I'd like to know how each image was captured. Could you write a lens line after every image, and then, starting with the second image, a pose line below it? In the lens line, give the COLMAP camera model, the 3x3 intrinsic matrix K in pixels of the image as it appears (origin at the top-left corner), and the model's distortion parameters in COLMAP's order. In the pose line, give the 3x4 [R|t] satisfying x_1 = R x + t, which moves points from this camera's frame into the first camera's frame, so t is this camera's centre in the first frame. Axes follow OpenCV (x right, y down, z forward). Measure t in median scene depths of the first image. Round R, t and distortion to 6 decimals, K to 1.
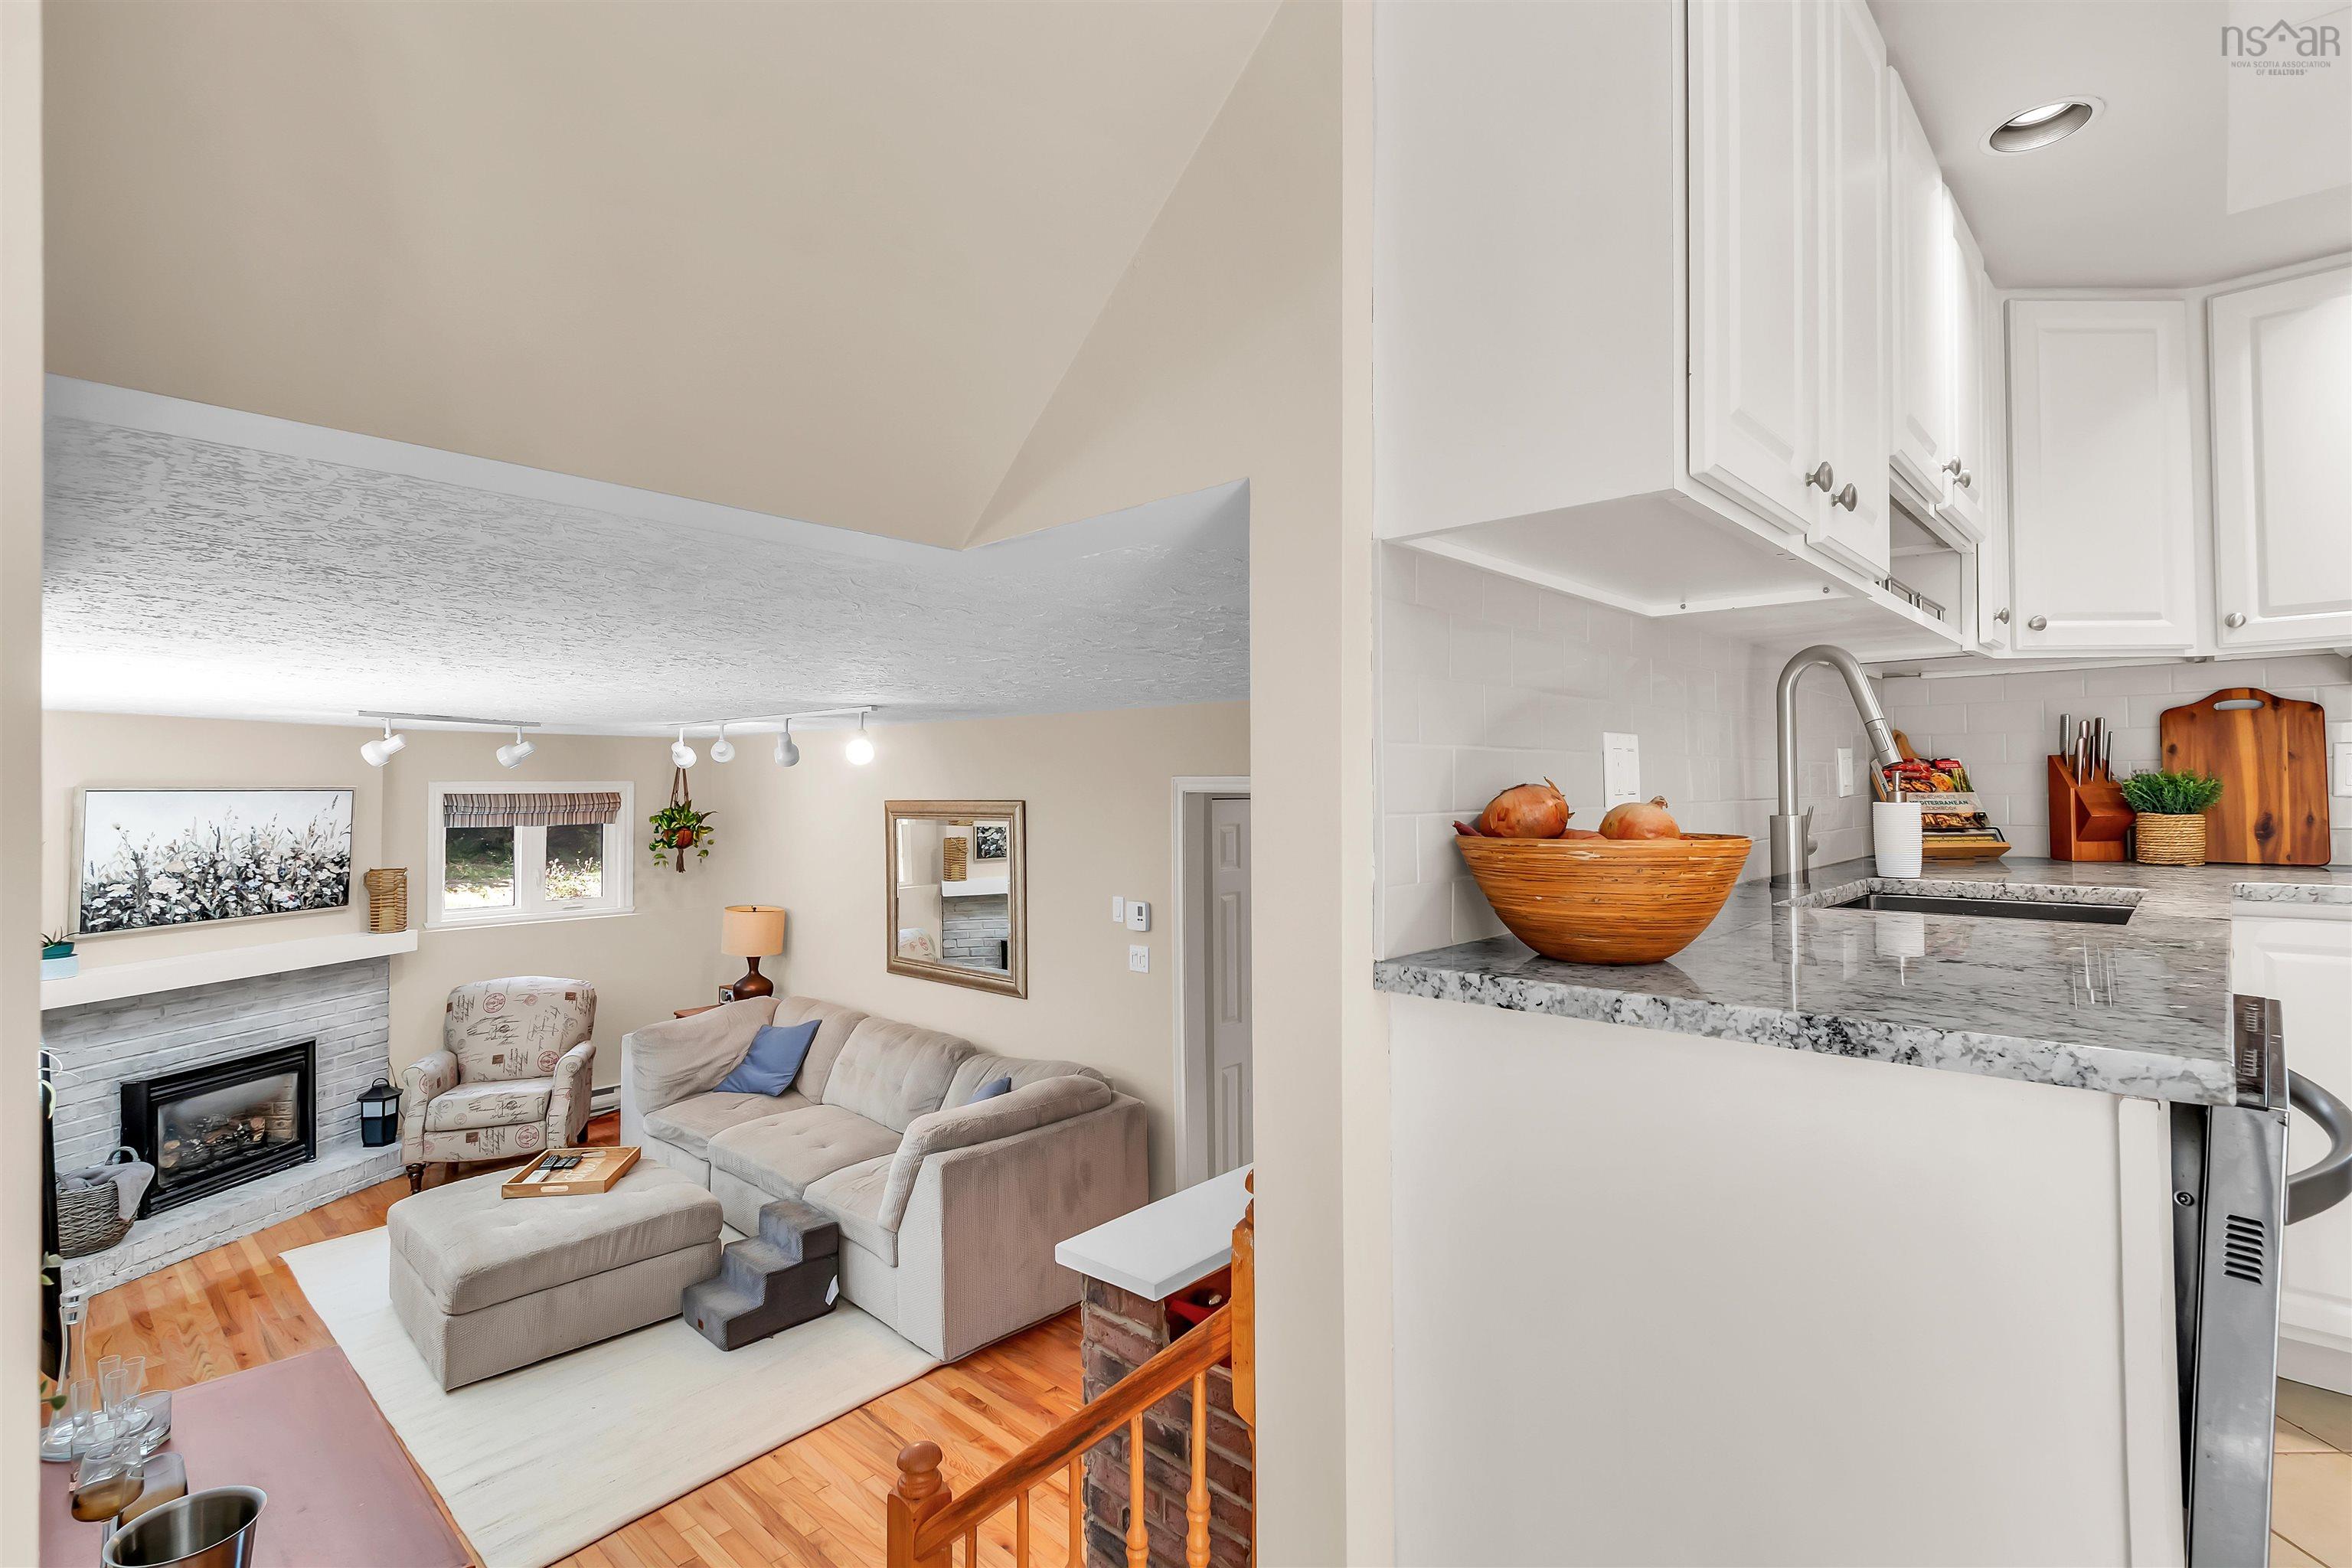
lens RADIAL K [[1123.4, 0, 1176.0], [0, 1123.4, 784.0], [0, 0, 1]] dist [-0.002729, -0.001233]
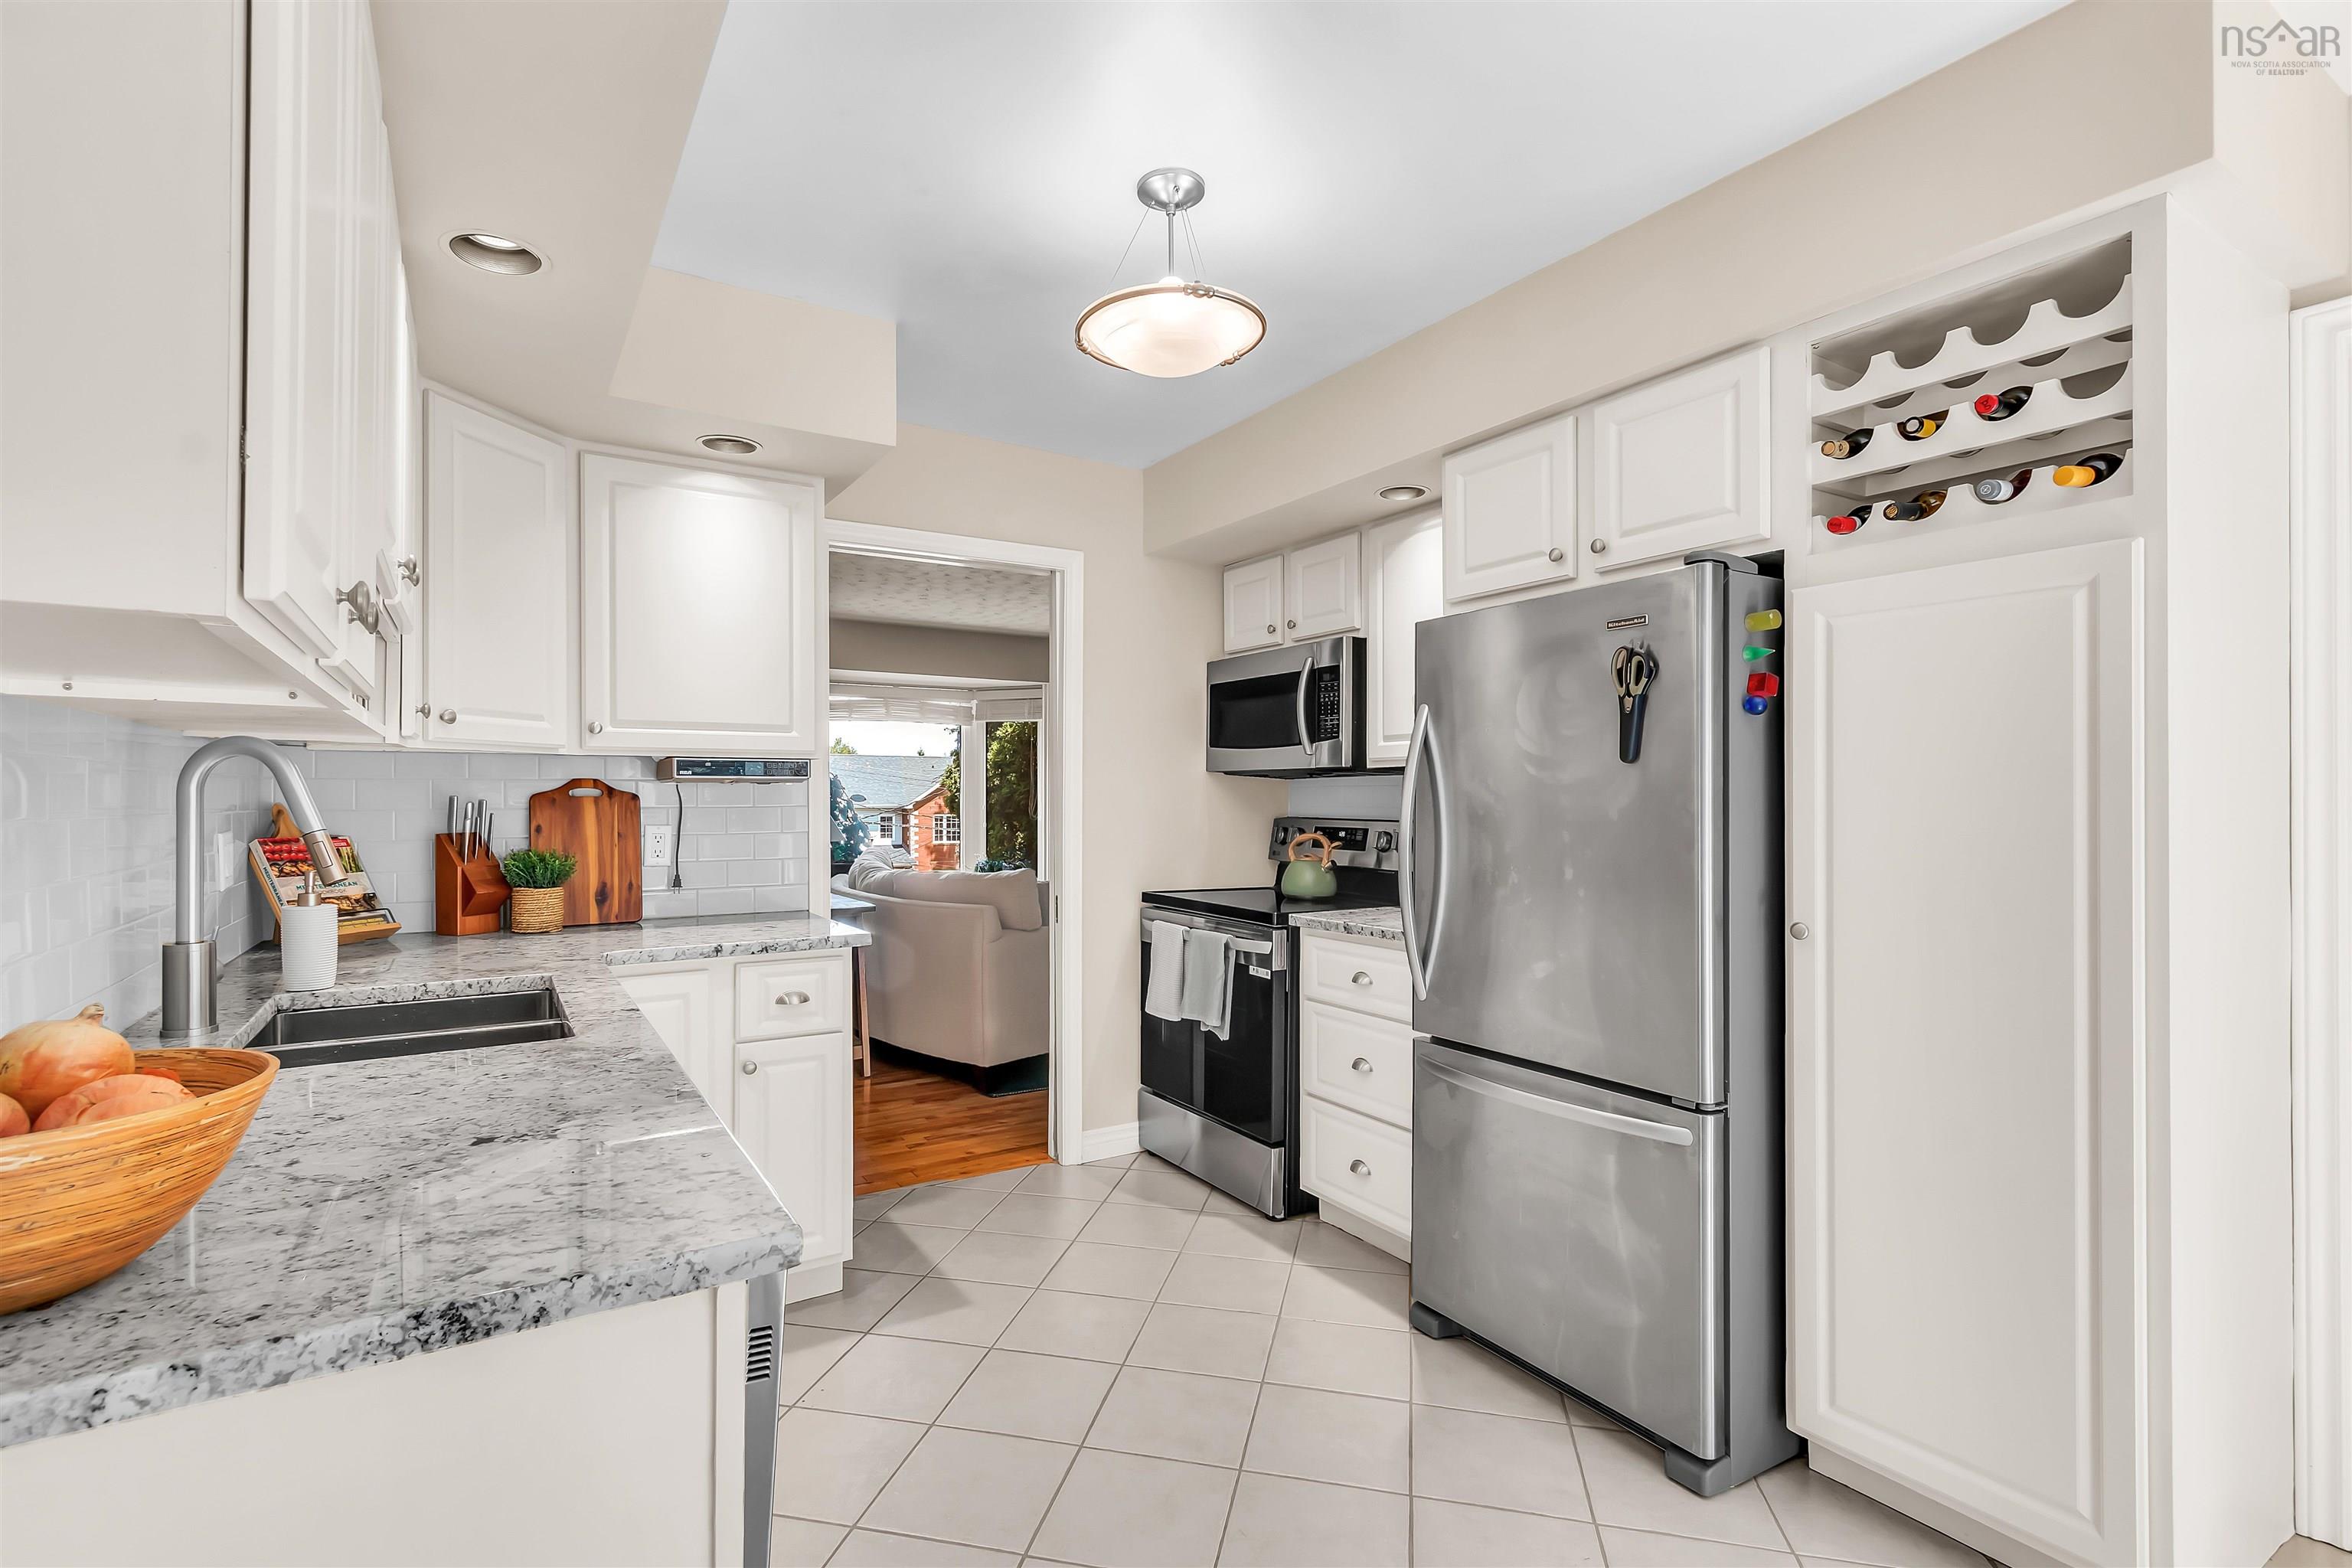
lens RADIAL K [[1084.4, 0, 1166.7], [0, 1084.4, 796.5], [0, 0, 1]] dist [-0.002305, -0.000267]
pose [[0.248856, 0.016712, 0.968396, -0.025710], [-0.014370, 0.999805, -0.013562, -0.065136], [-0.968434, -0.010541, 0.249048, 0.114461]]
